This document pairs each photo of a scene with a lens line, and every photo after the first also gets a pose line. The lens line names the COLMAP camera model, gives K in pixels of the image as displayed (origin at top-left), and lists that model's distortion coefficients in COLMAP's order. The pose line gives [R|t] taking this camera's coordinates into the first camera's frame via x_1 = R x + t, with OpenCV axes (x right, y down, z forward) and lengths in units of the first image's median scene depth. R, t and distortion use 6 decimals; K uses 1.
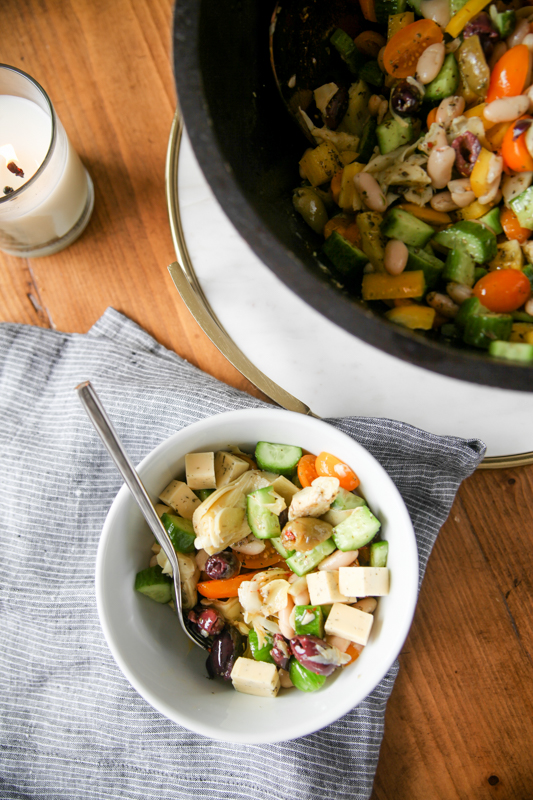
lens RADIAL K [[844.4, 0, 266.5], [0, 844.4, 400.0], [0, 0, 1]] dist [-0.000327, -0.002276]
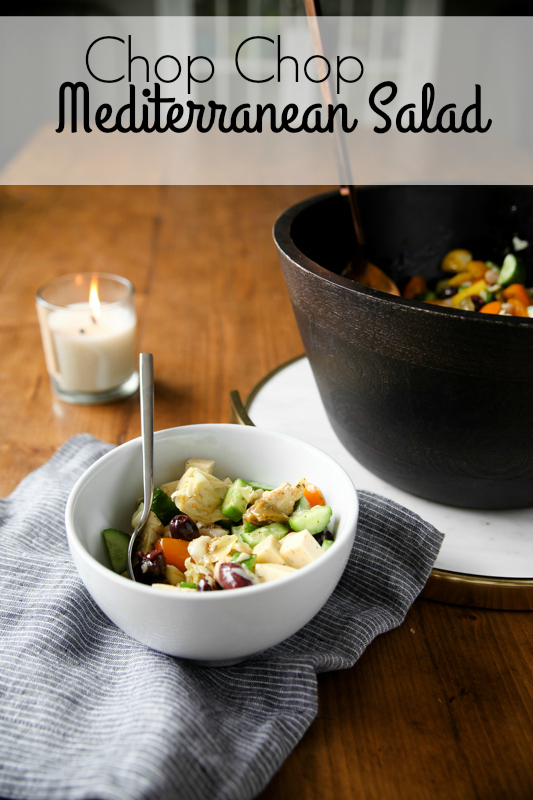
lens RADIAL K [[844.4, 0, 266.5], [0, 844.4, 400.0], [0, 0, 1]] dist [-0.000327, -0.002276]
pose [[0.950945, 0.188135, -0.245580, 0.259448], [-0.309235, 0.555383, -0.771961, 0.829313], [-0.008842, 0.810034, 0.586316, 0.195788]]
